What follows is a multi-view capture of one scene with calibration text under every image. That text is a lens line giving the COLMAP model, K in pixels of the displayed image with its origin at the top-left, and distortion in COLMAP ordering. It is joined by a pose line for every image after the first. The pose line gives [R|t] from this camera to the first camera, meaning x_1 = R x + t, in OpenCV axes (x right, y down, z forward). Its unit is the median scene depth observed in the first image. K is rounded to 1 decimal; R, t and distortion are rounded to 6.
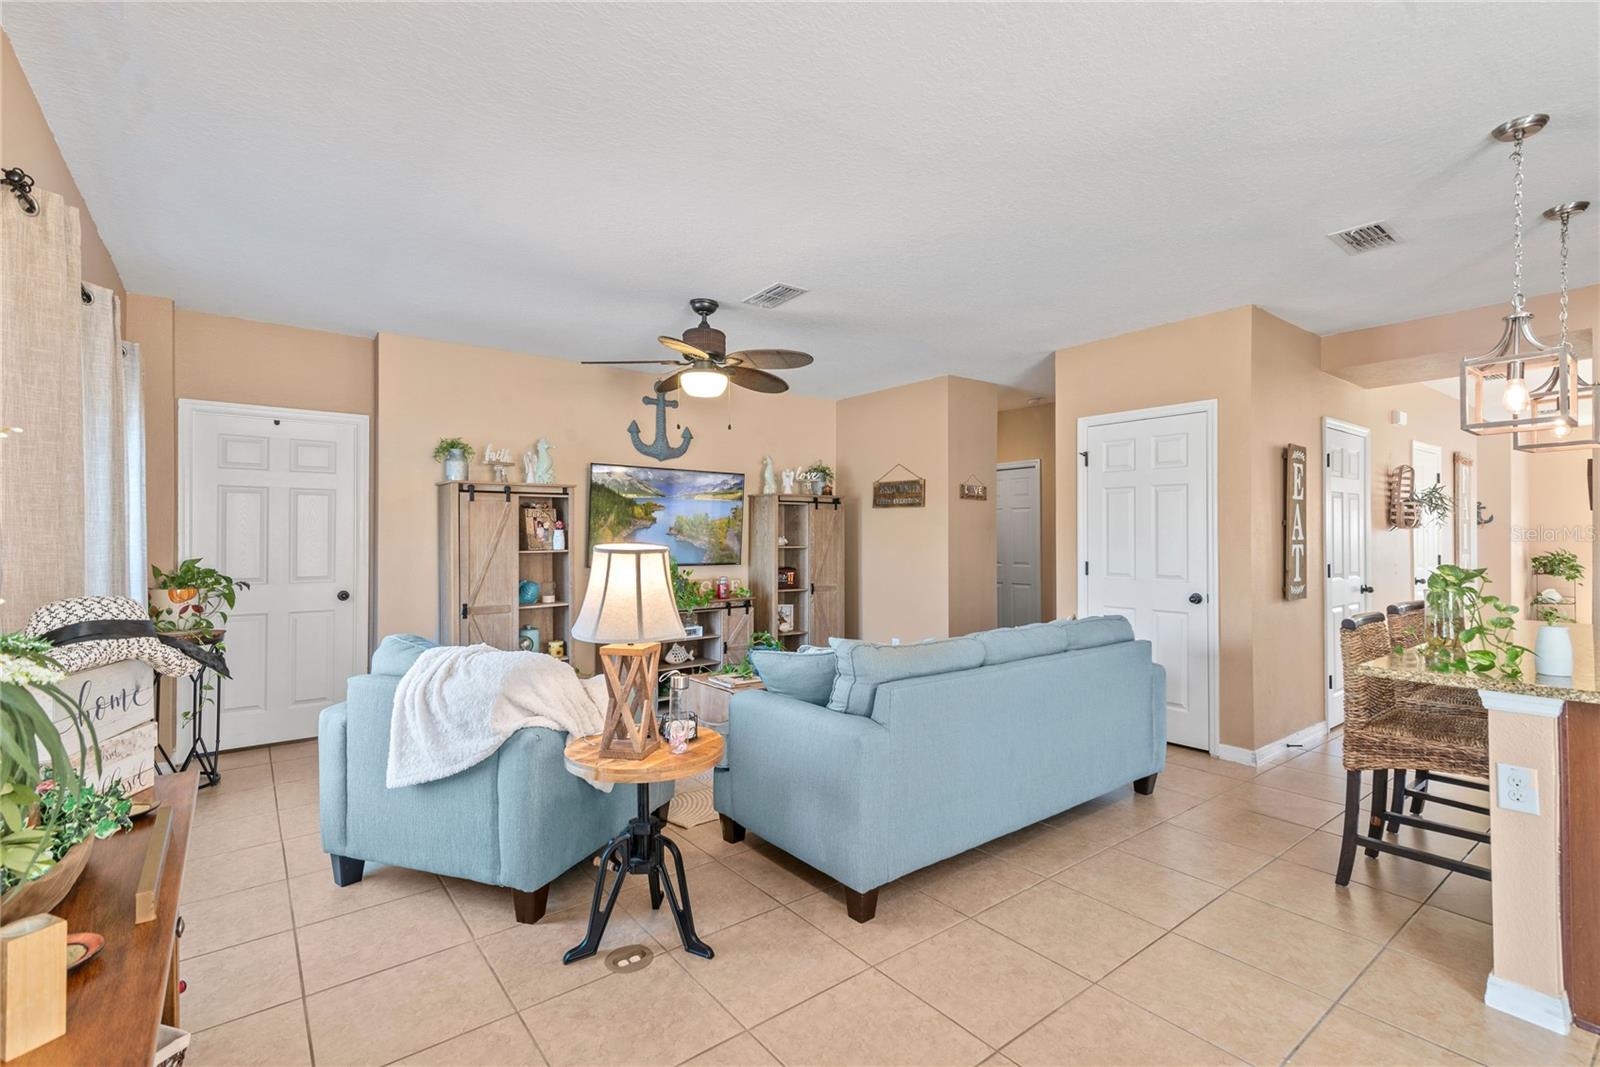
lens RADIAL K [[731.8, 0, 800.5], [0, 731.8, 534.0], [0, 0, 1]] dist [0.000331, -0.000005]
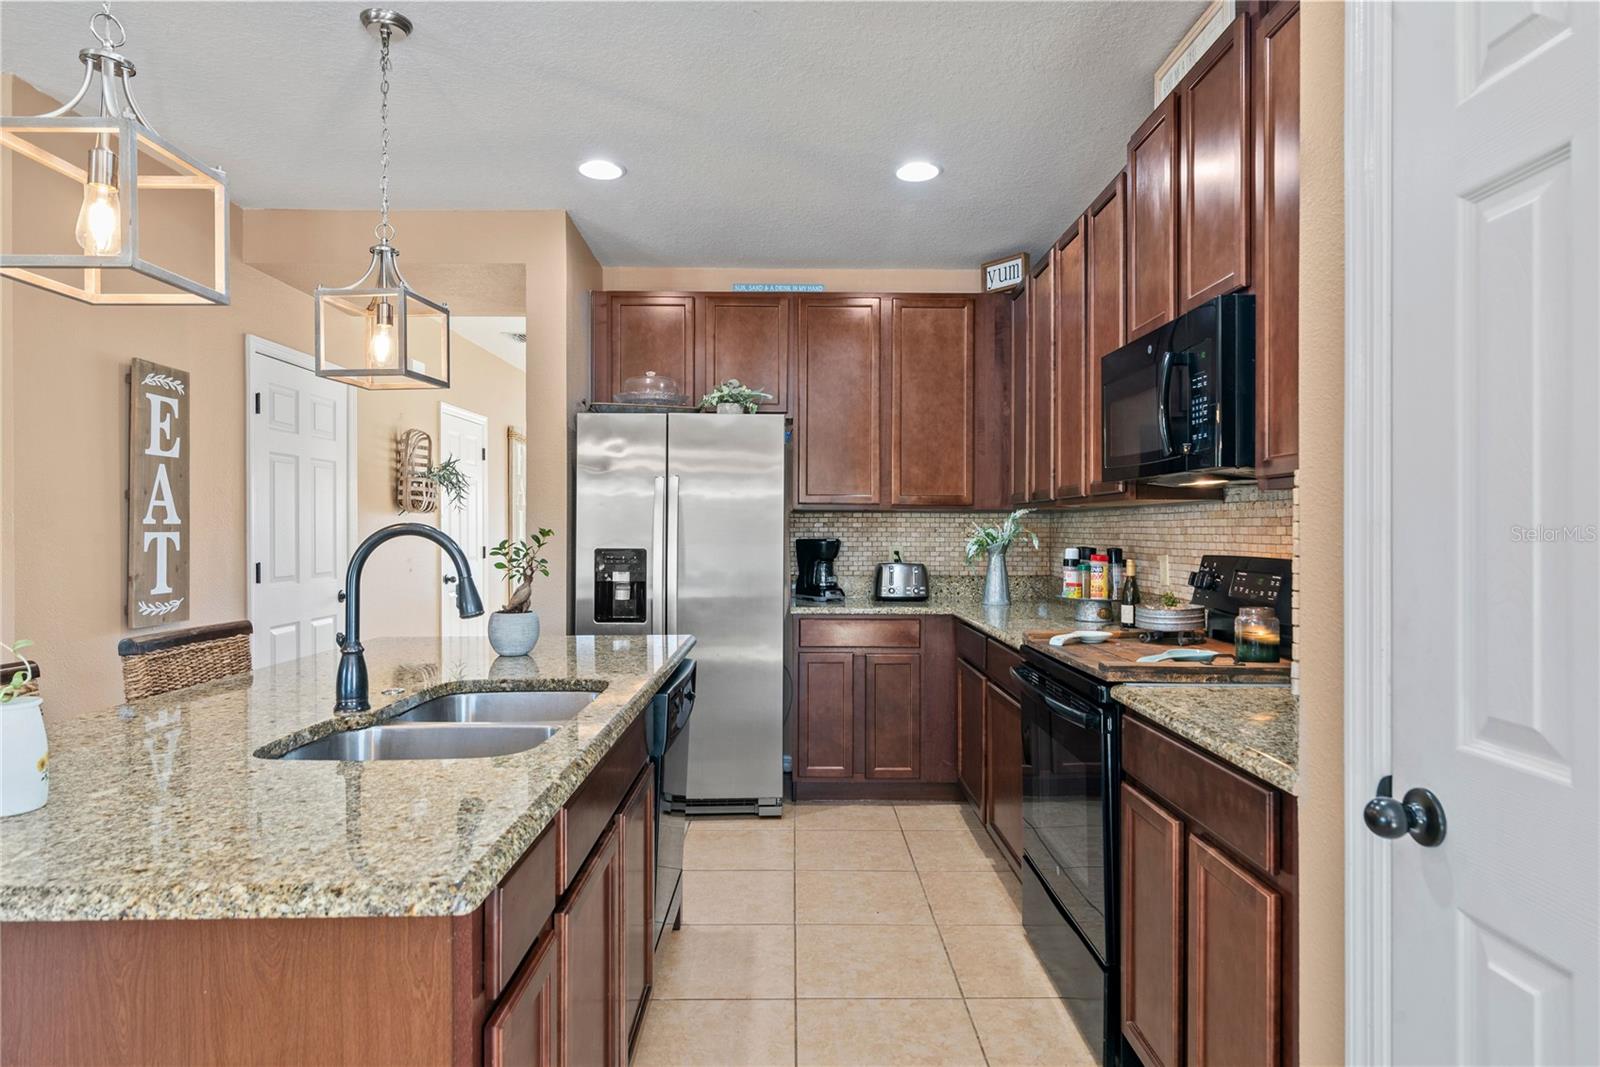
lens RADIAL K [[919.2, 0, 801.1], [0, 919.2, 531.2], [0, 0, 1]] dist [-0.000111, -0.000005]
pose [[0.600386, -0.001548, 0.799709, 0.387019], [-0.002634, 0.999989, 0.003913, 0.009268], [-0.799706, -0.004456, 0.600375, 0.131792]]
